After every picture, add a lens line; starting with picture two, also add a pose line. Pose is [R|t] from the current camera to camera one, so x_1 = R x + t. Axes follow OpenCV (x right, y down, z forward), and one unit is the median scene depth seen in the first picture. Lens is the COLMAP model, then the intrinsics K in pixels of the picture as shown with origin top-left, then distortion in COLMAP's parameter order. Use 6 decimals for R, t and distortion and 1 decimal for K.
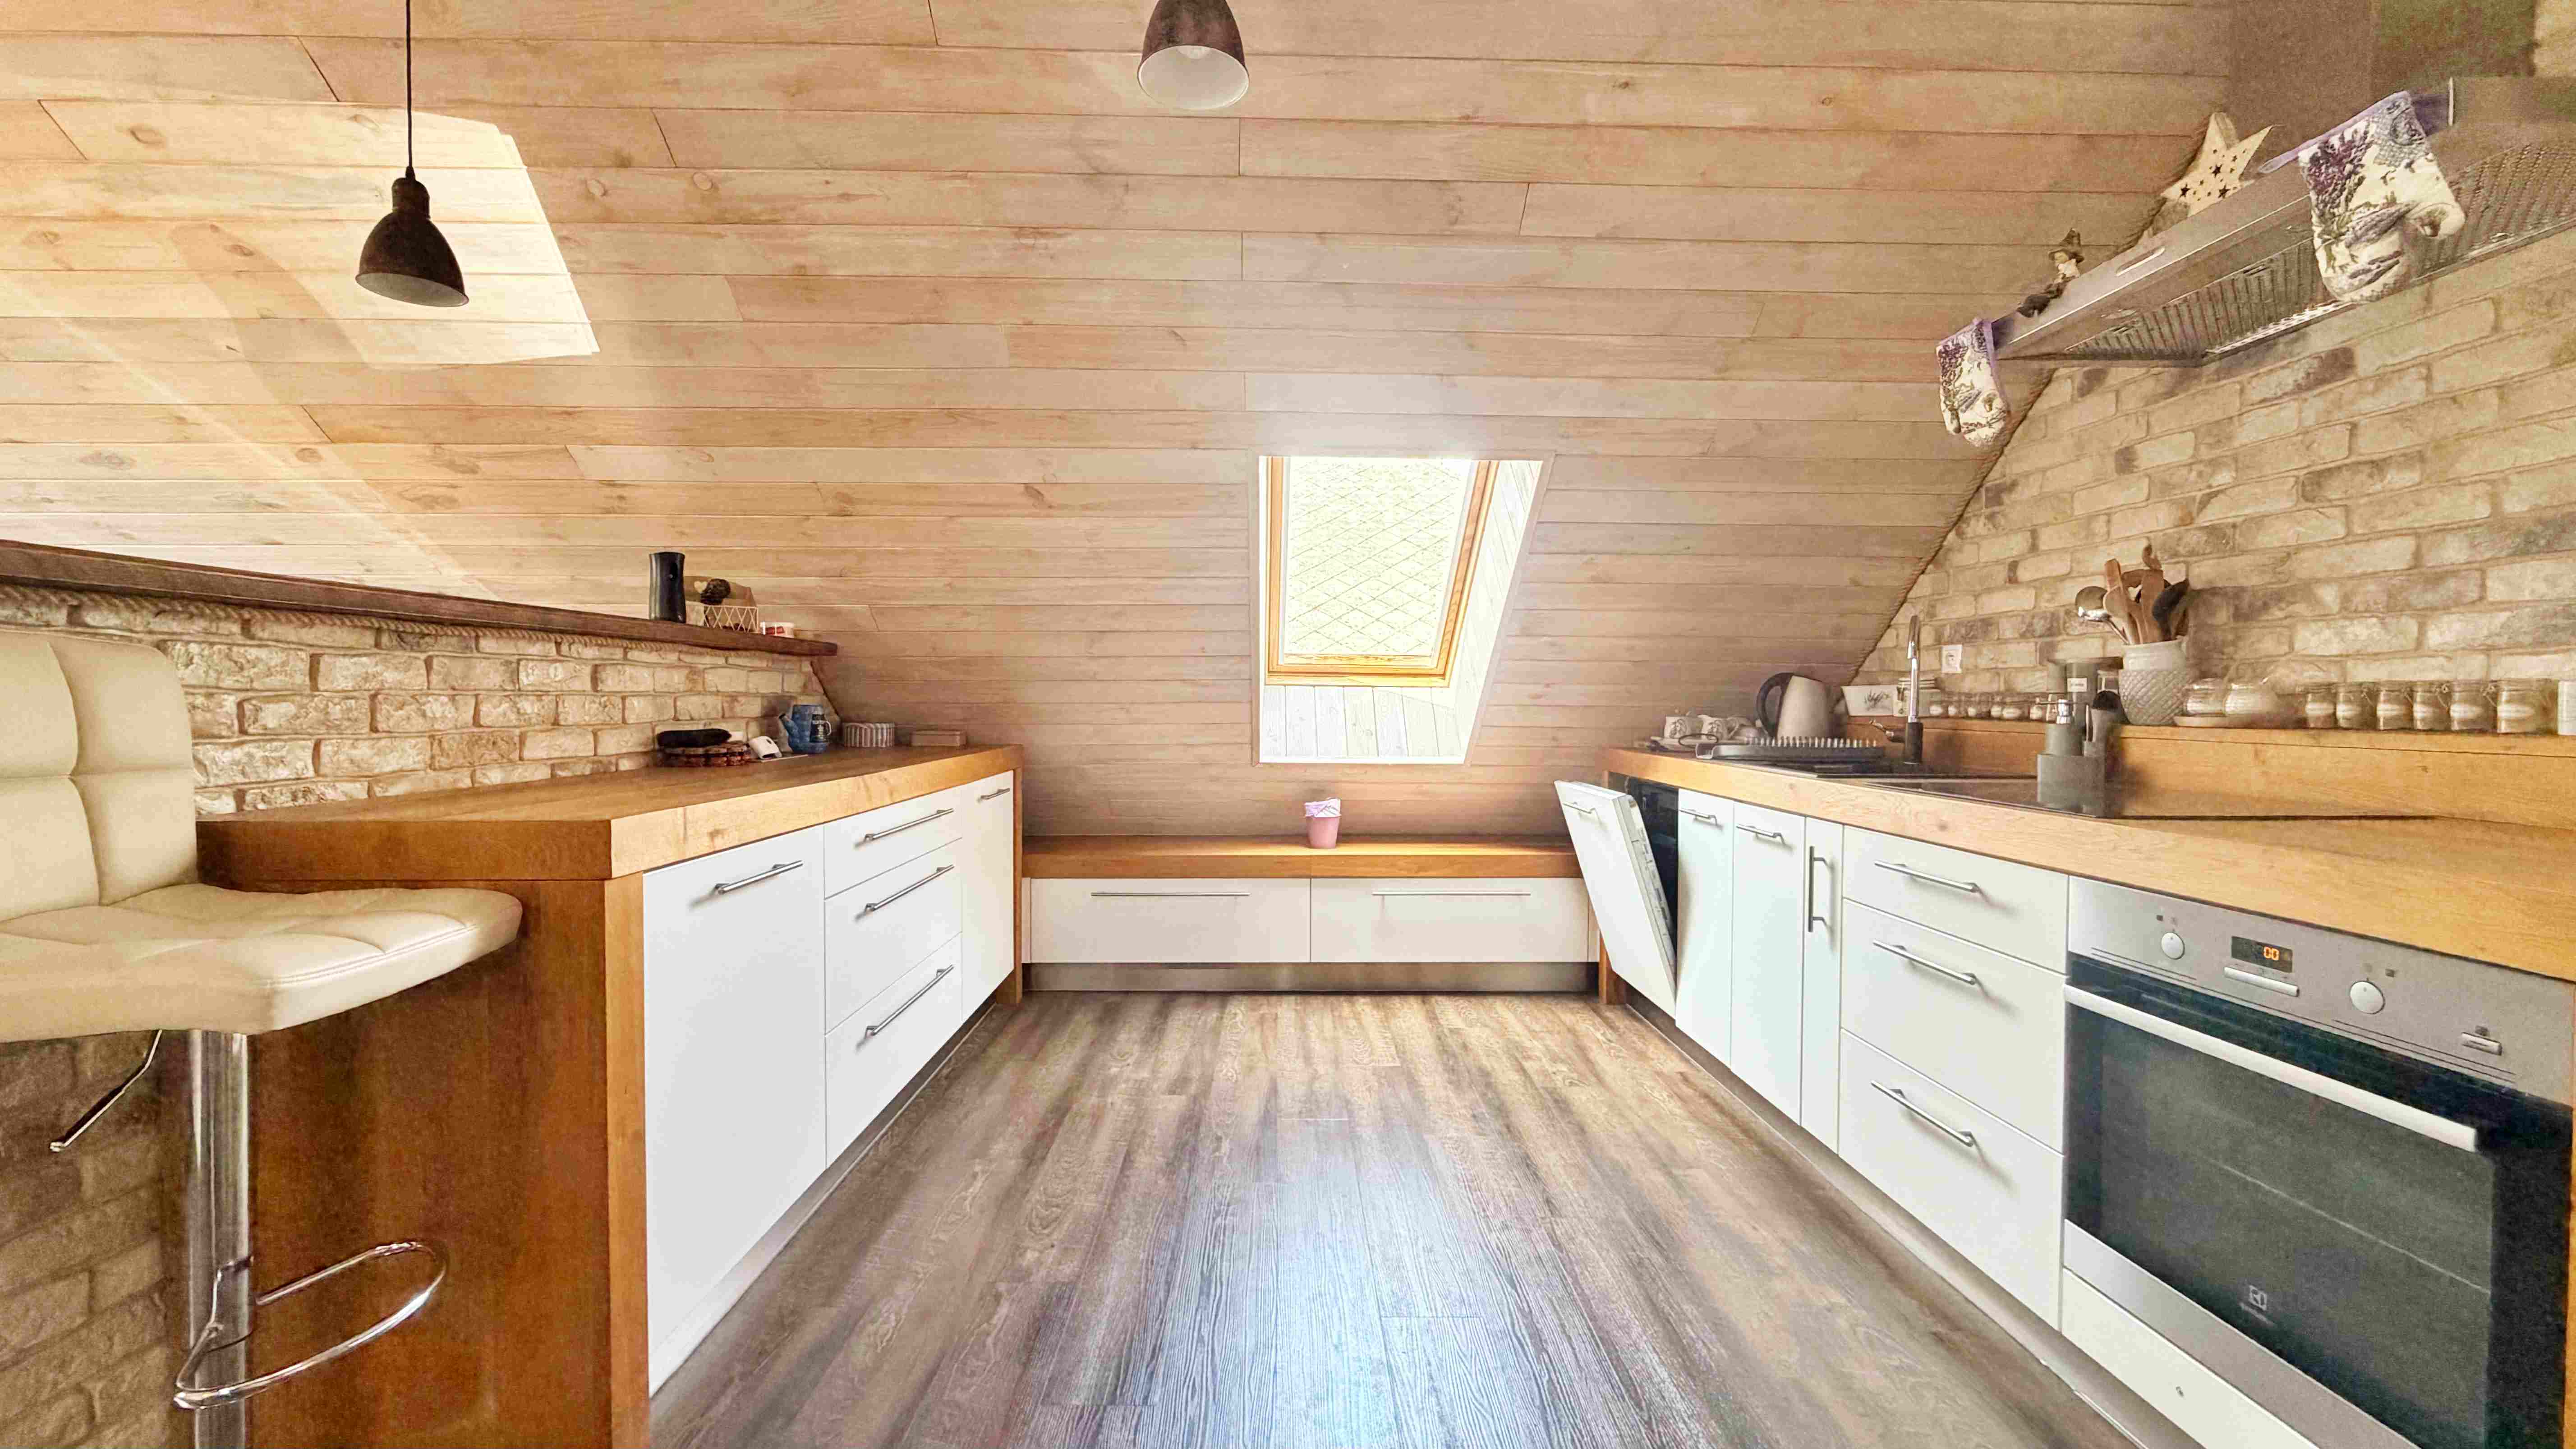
lens RADIAL K [[1032.3, 0, 1279.8], [0, 1032.3, 722.6], [0, 0, 1]] dist [-0.000265, 0.000661]
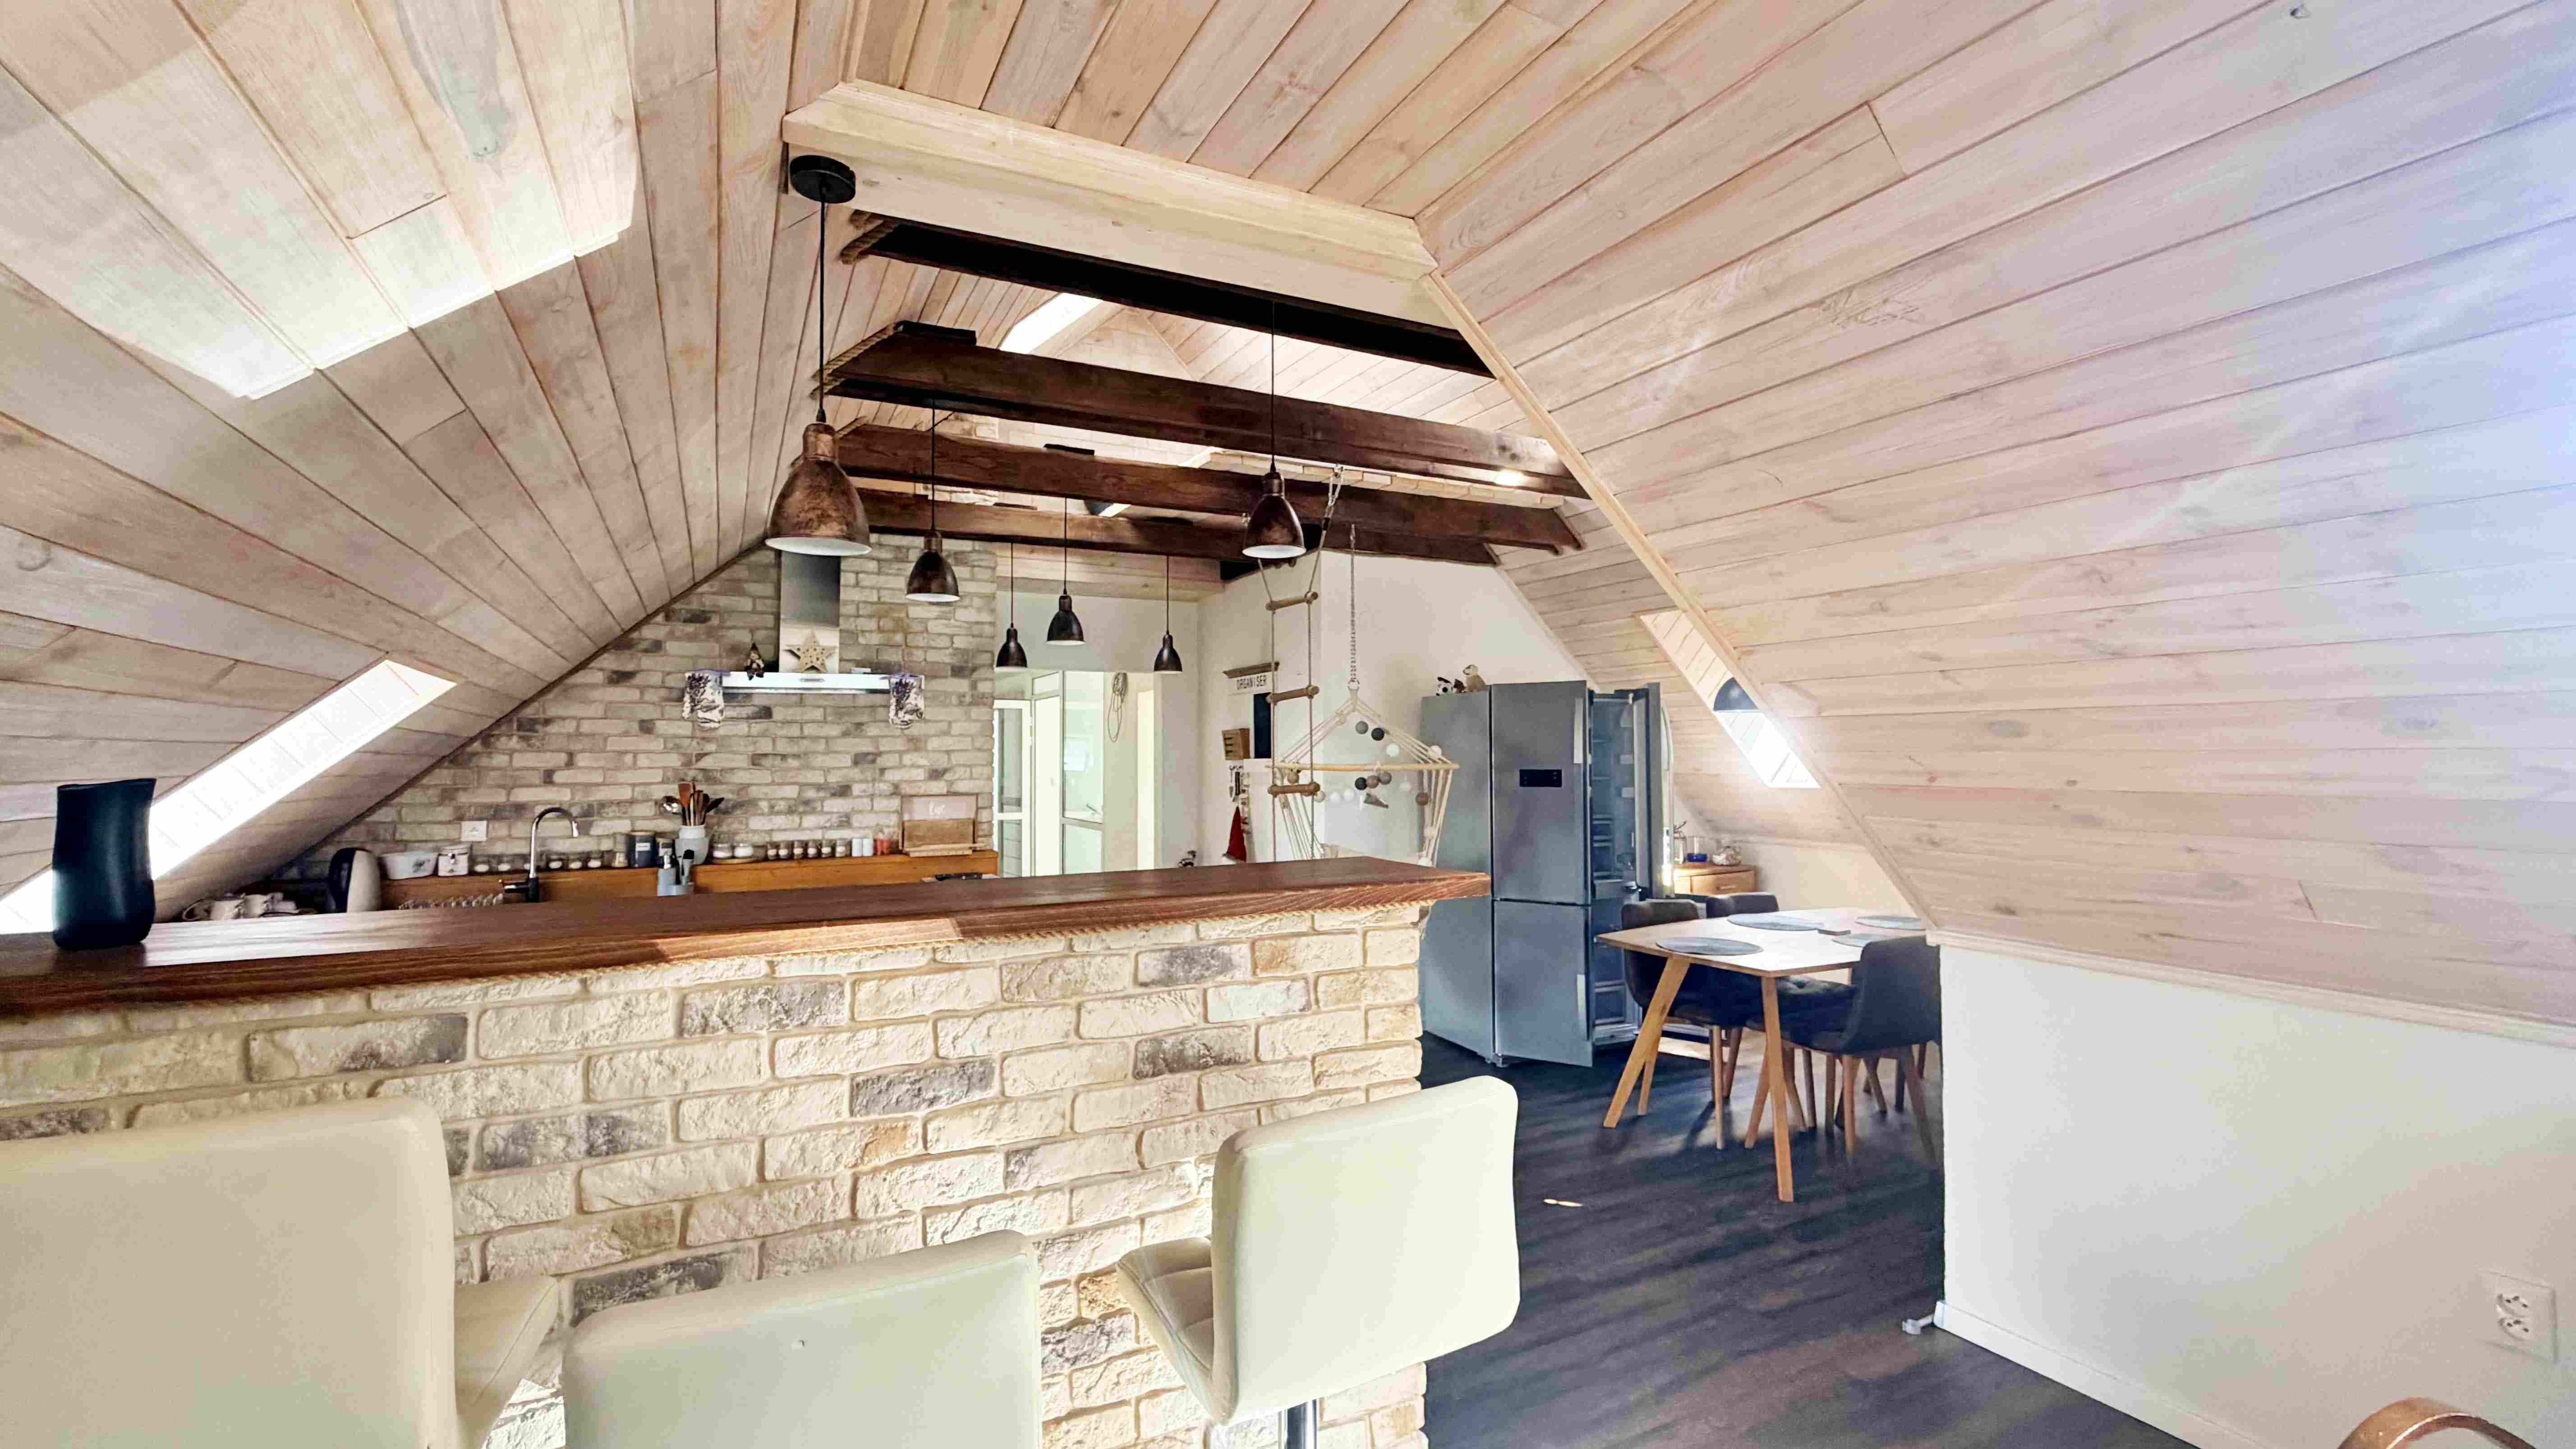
lens RADIAL K [[1042.3, 0, 1273.9], [0, 1042.3, 723.1], [0, 0, 1]] dist [-0.001233, 0.000727]
pose [[-0.447468, 0.032683, 0.893702, -1.487567], [0.027416, 0.999364, -0.022820, -0.193980], [-0.893879, 0.014290, -0.448080, 0.868360]]
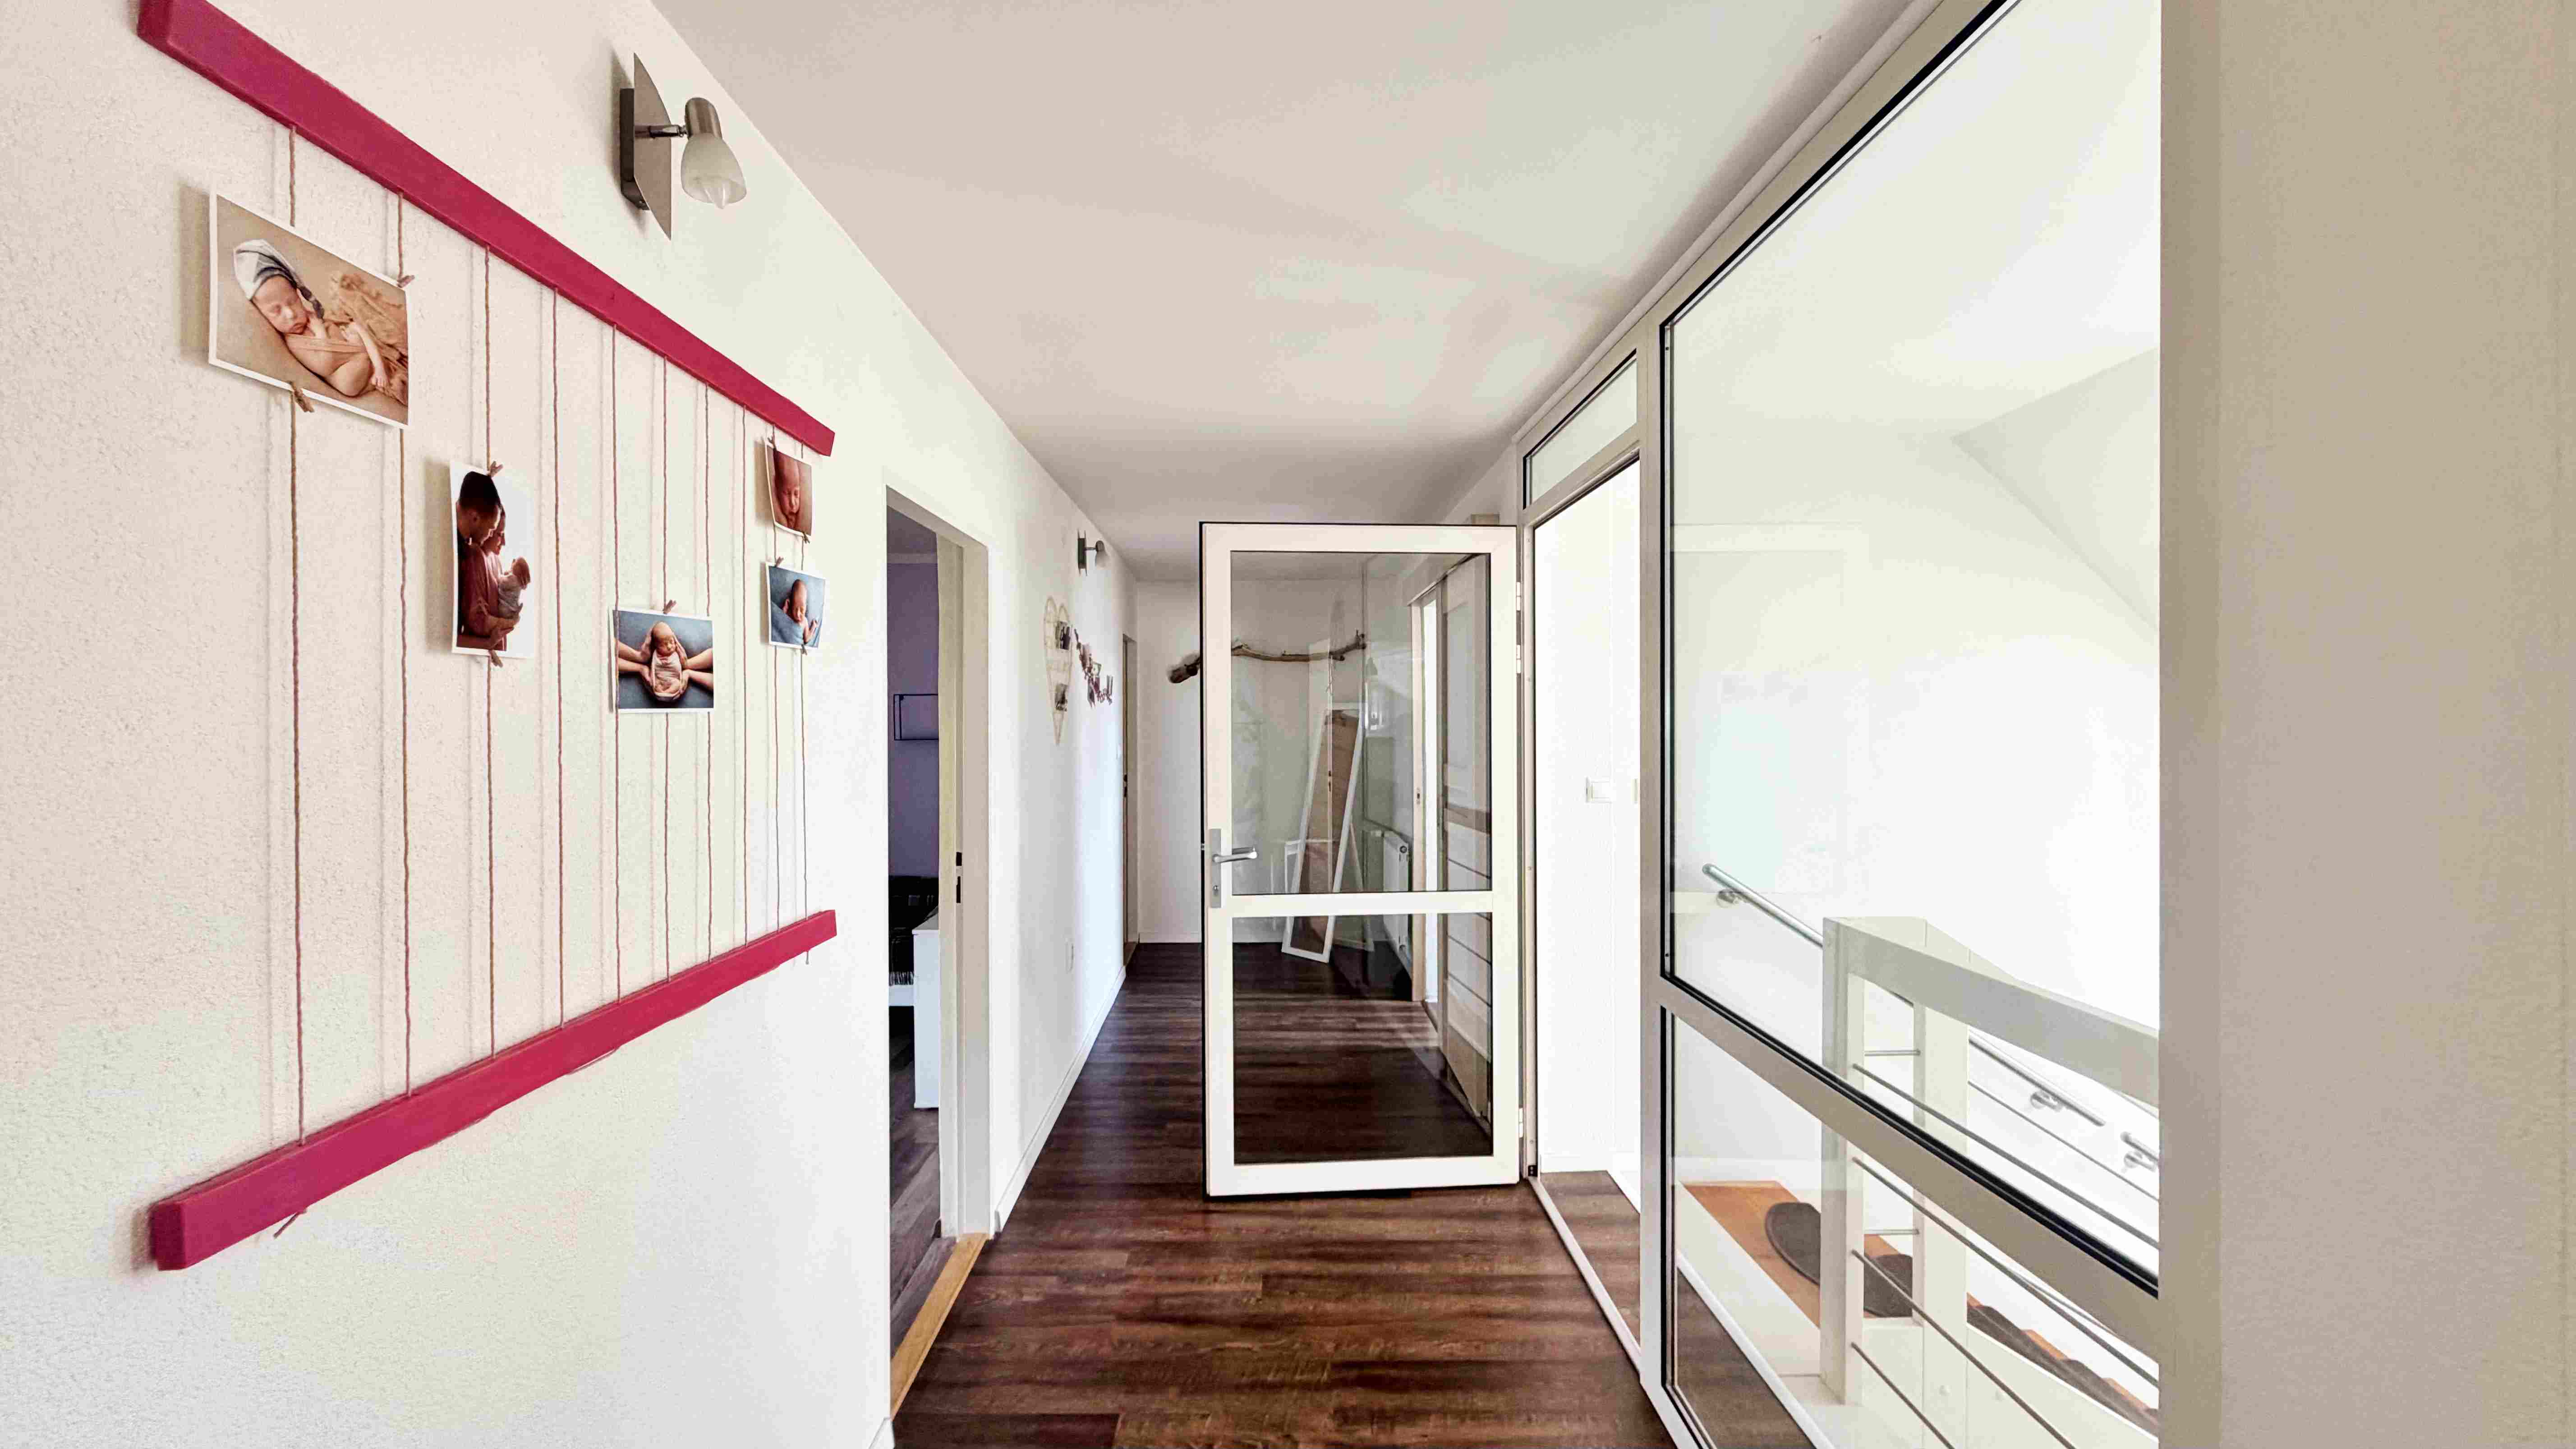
lens RADIAL K [[1027.5, 0, 1282.0], [0, 1027.5, 722.1], [0, 0, 1]] dist [-0.000136, 0.000750]
pose [[-0.006998, -0.006690, 0.999953, 1.864374], [0.028799, 0.999561, 0.006889, -0.185992], [-0.999561, 0.028846, -0.006802, 0.066279]]
